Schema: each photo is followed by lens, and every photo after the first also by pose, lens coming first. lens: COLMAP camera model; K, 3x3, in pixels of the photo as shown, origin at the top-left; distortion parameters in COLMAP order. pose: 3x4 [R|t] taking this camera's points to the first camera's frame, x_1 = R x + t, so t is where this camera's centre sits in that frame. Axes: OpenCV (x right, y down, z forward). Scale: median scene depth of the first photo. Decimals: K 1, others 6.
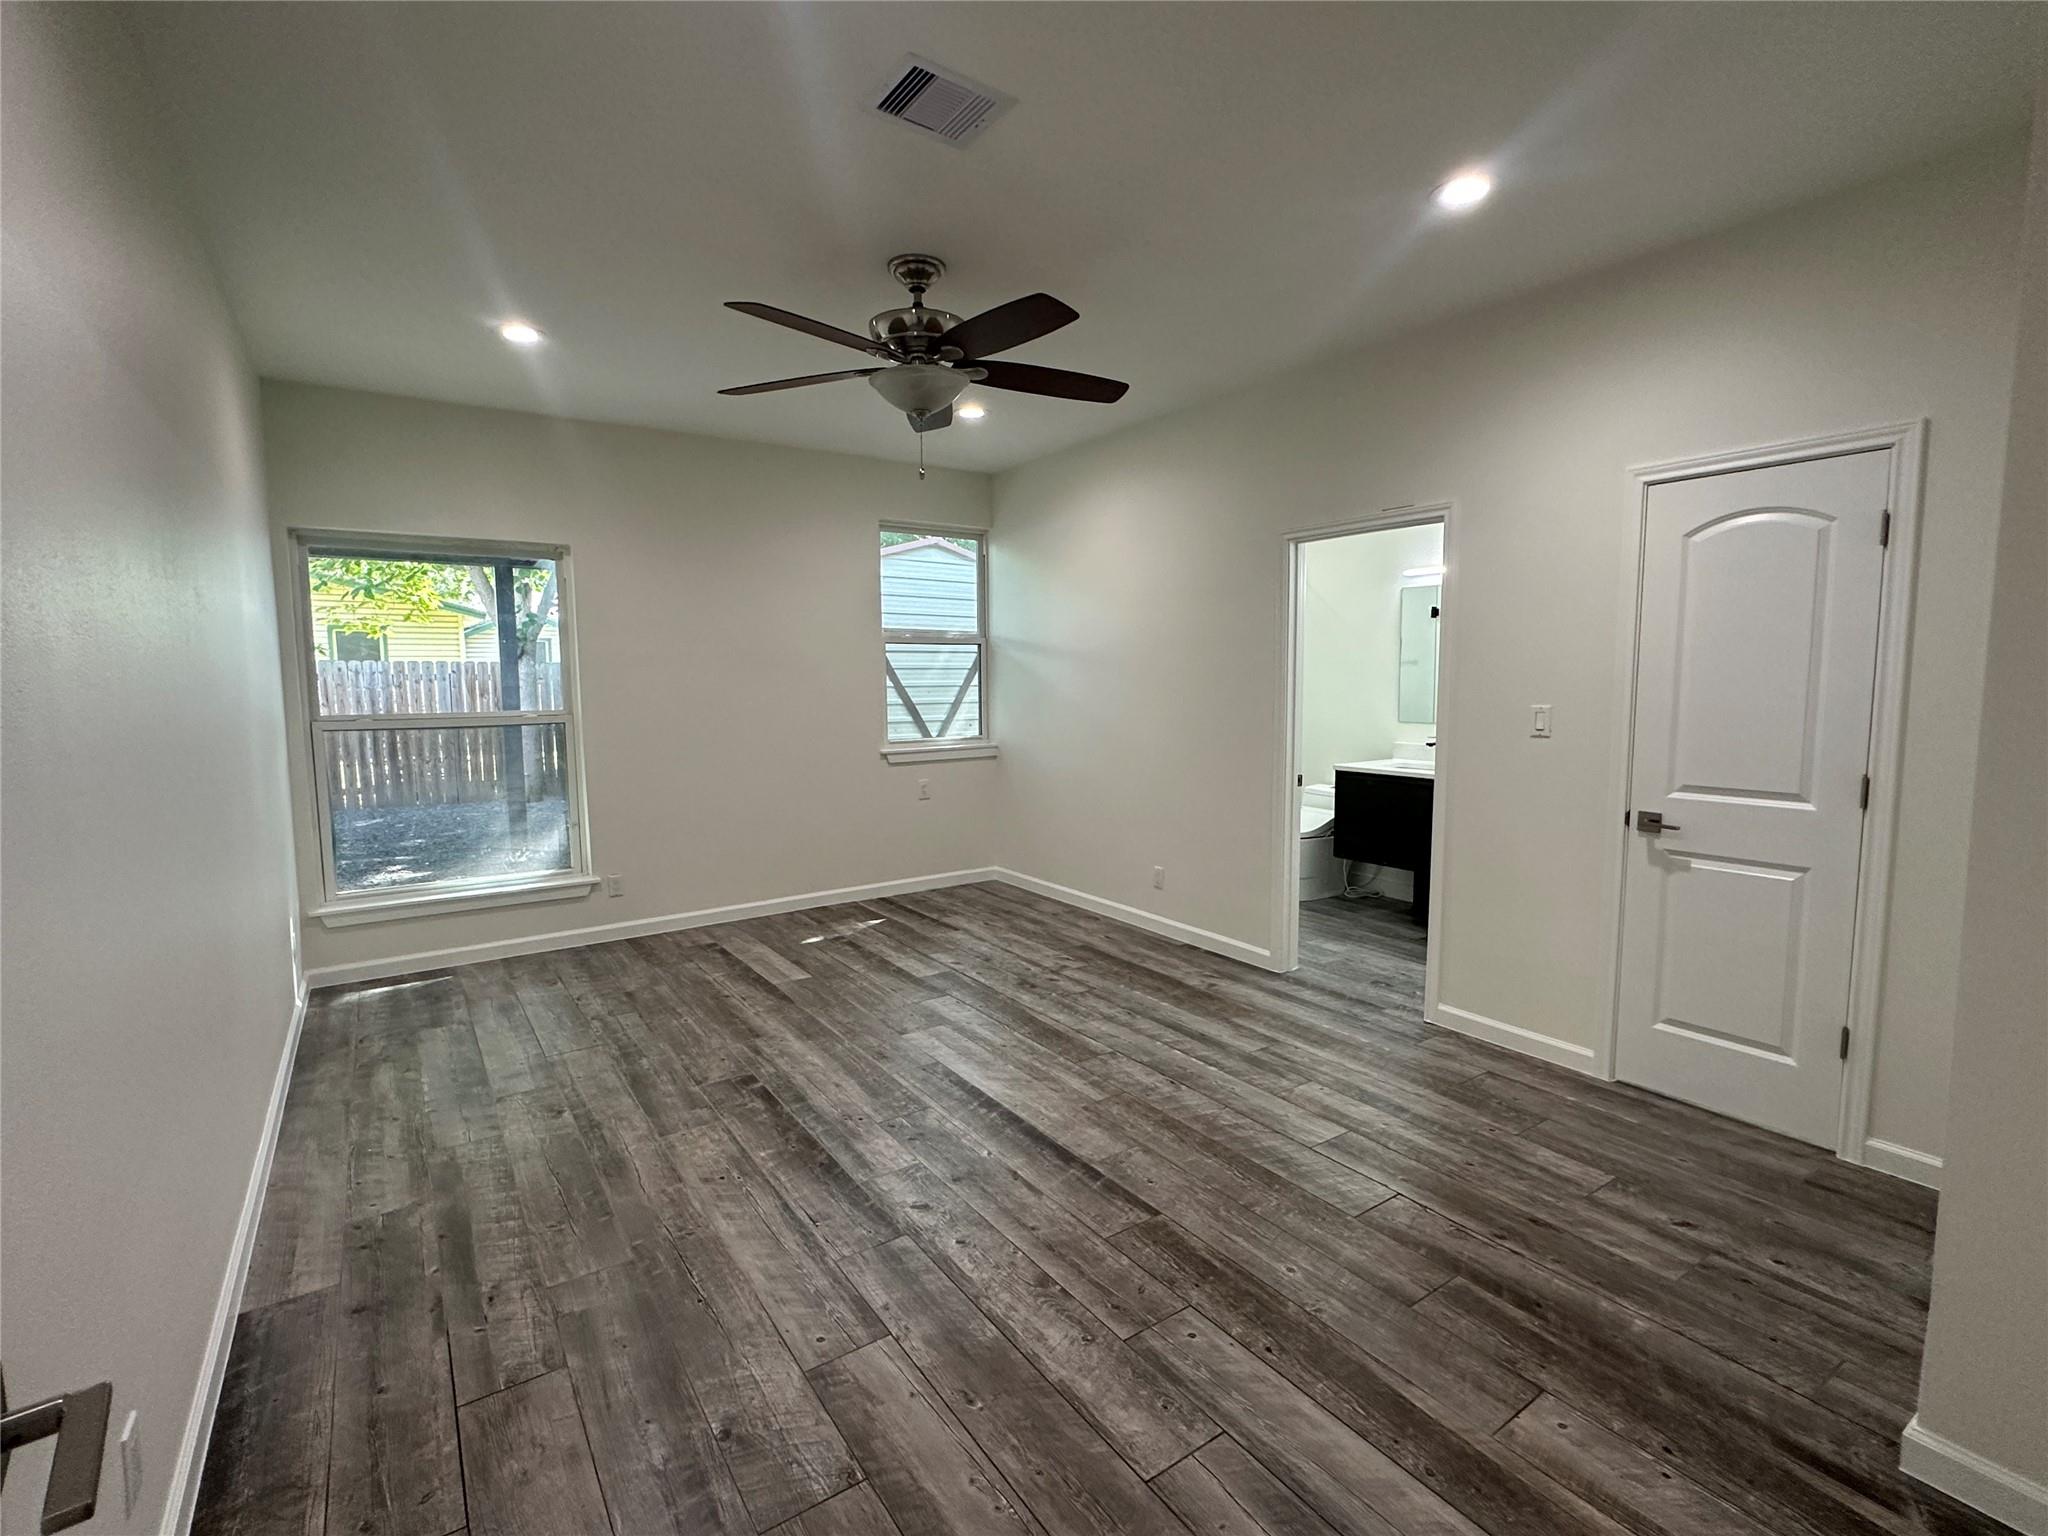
lens RADIAL K [[933.3, 0, 1025.5], [0, 933.3, 765.7], [0, 0, 1]] dist [-0.005201, 0.001408]
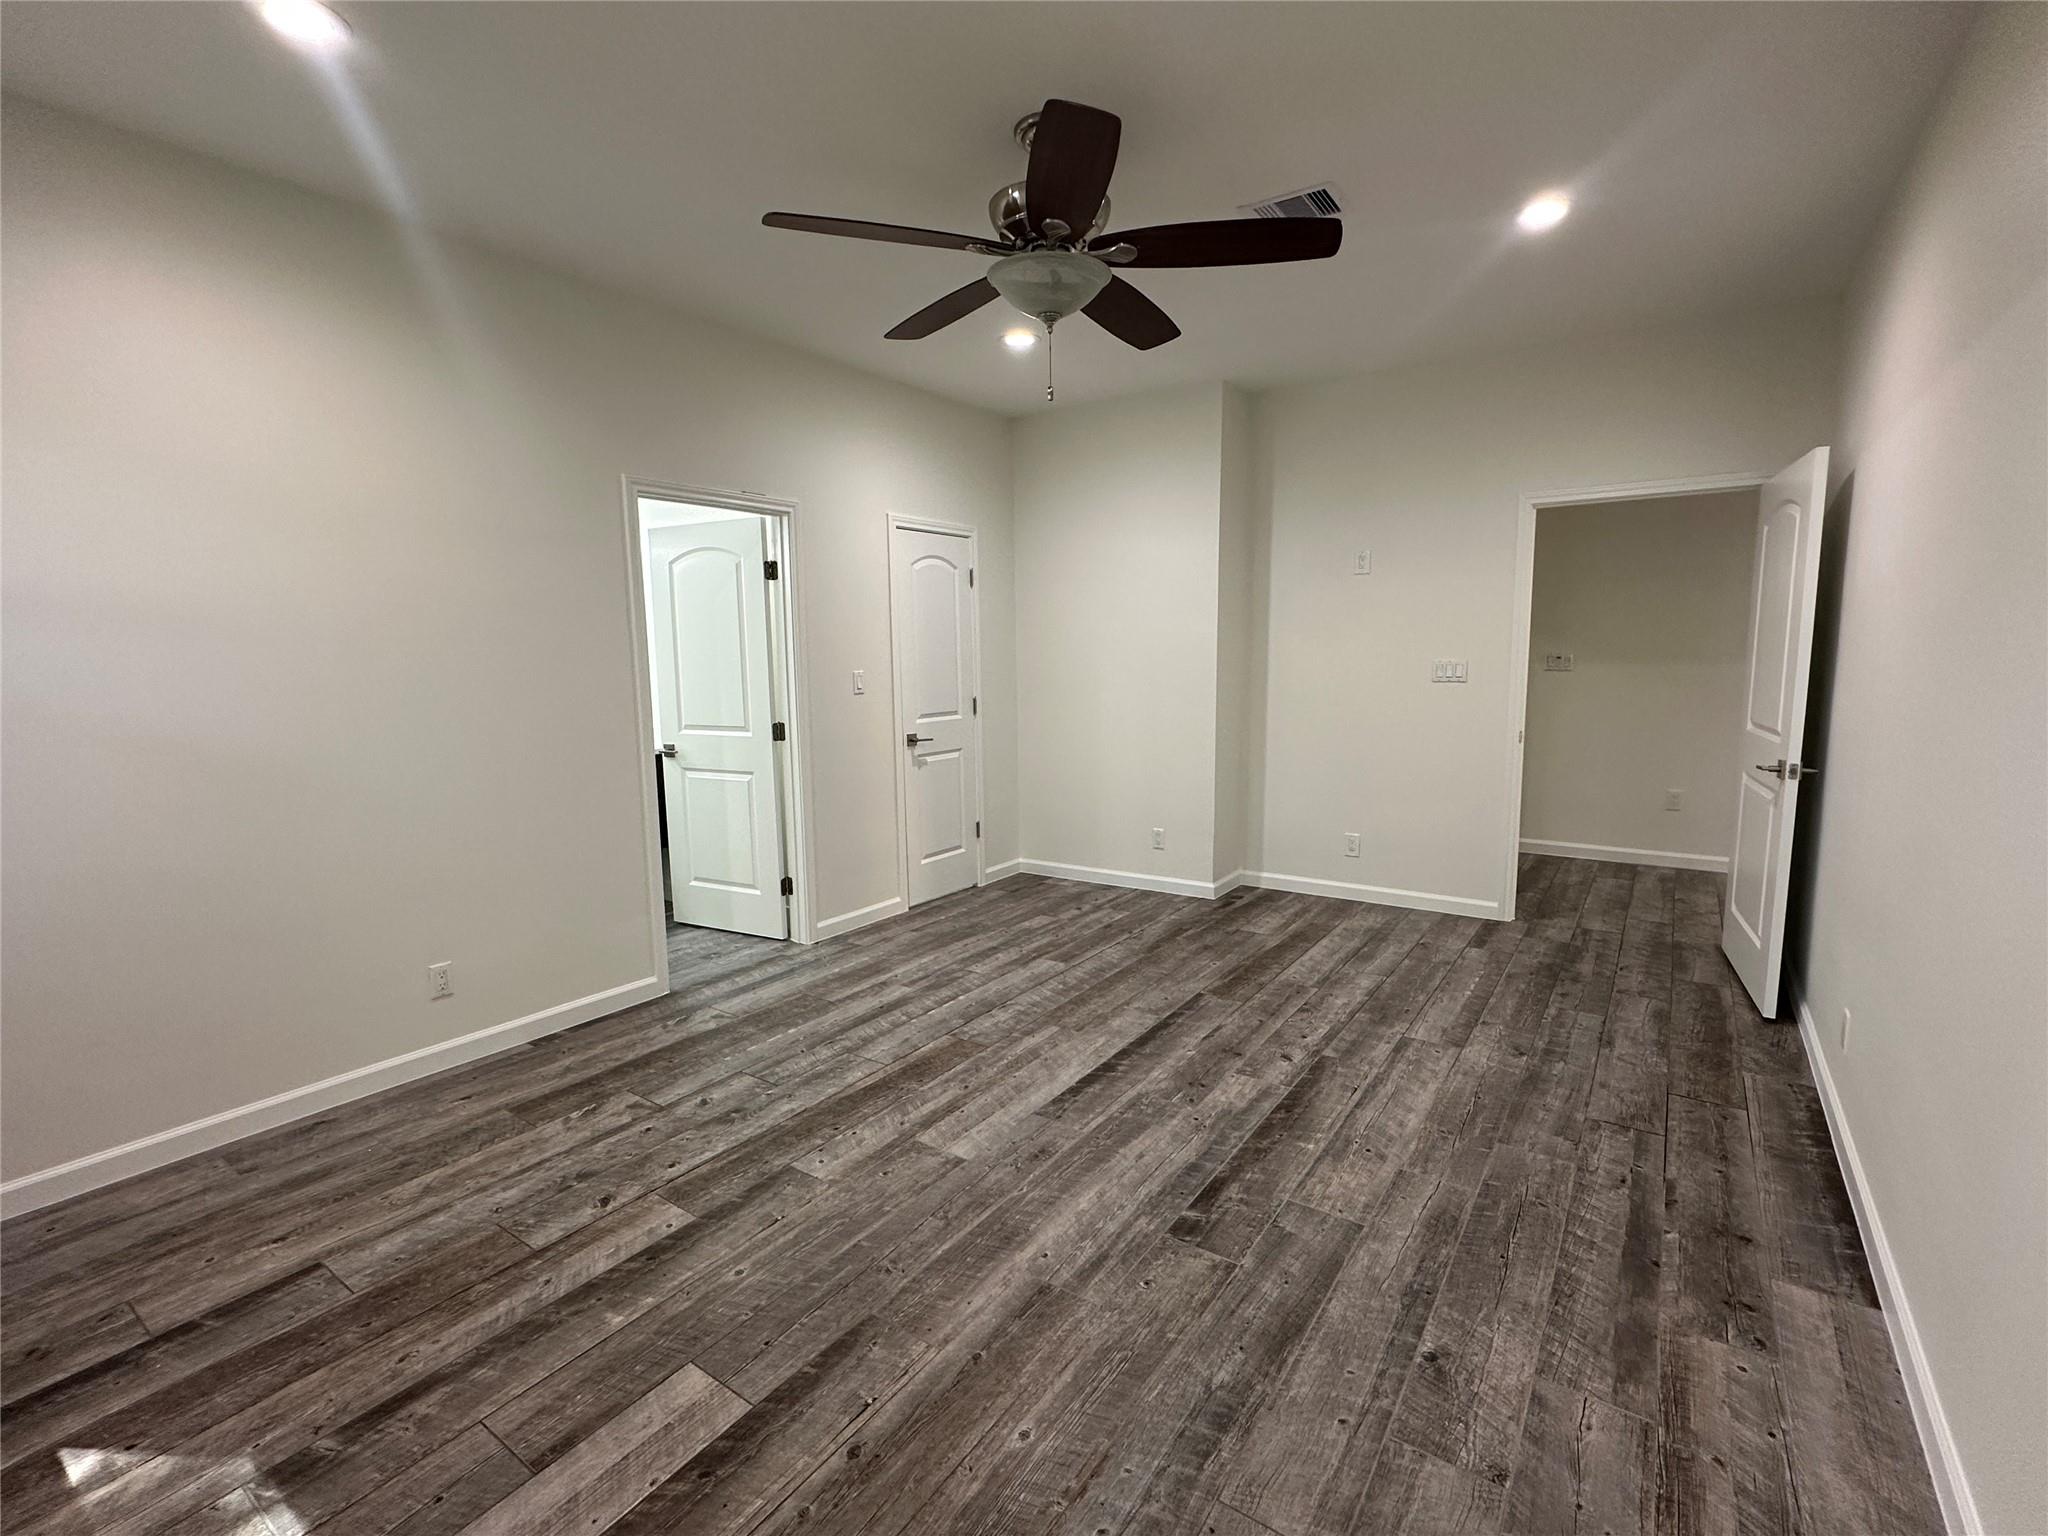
lens RADIAL K [[933.3, 0, 1025.5], [0, 933.3, 765.7], [0, 0, 1]] dist [-0.005201, 0.001408]
pose [[-0.347134, -0.108112, 0.931563, -0.913762], [0.103758, 0.982807, 0.152723, -0.122657], [-0.932058, 0.149672, -0.329948, 1.364518]]
